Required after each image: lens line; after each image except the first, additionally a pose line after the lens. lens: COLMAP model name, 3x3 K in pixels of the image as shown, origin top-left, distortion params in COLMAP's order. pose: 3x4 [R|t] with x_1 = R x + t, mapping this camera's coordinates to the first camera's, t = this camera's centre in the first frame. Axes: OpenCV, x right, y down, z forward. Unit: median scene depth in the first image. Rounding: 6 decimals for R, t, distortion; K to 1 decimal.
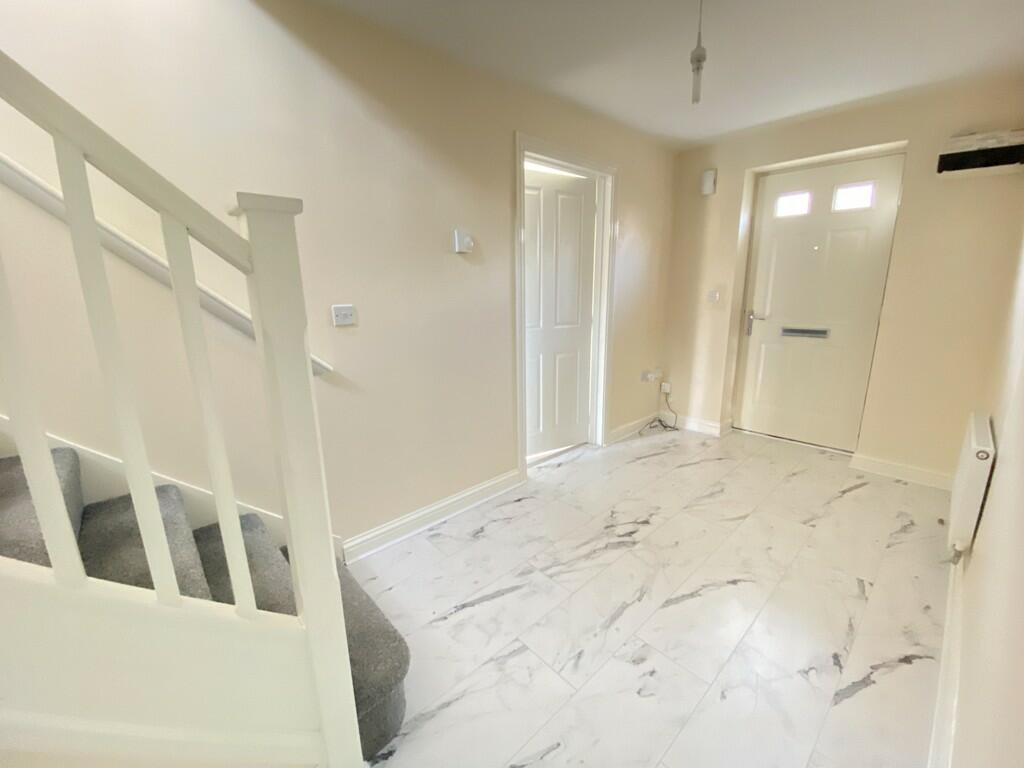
lens RADIAL K [[418.5, 0, 505.0], [0, 418.5, 383.7], [0, 0, 1]] dist [0.004922, -0.001556]
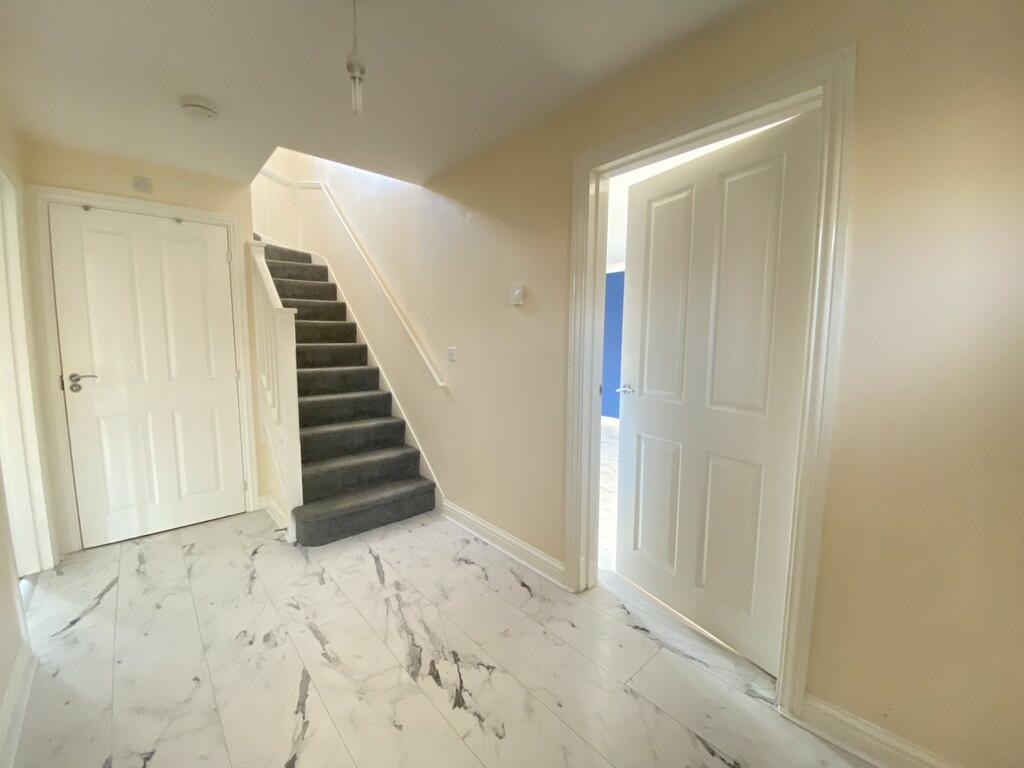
lens RADIAL K [[418.5, 0, 505.1], [0, 418.5, 380.9], [0, 0, 1]] dist [0.004922, -0.001556]
pose [[-0.019947, 0.125198, -0.991931, 1.062568], [-0.223461, 0.966472, 0.126478, -0.281394], [0.974509, 0.224180, 0.008698, 1.114575]]
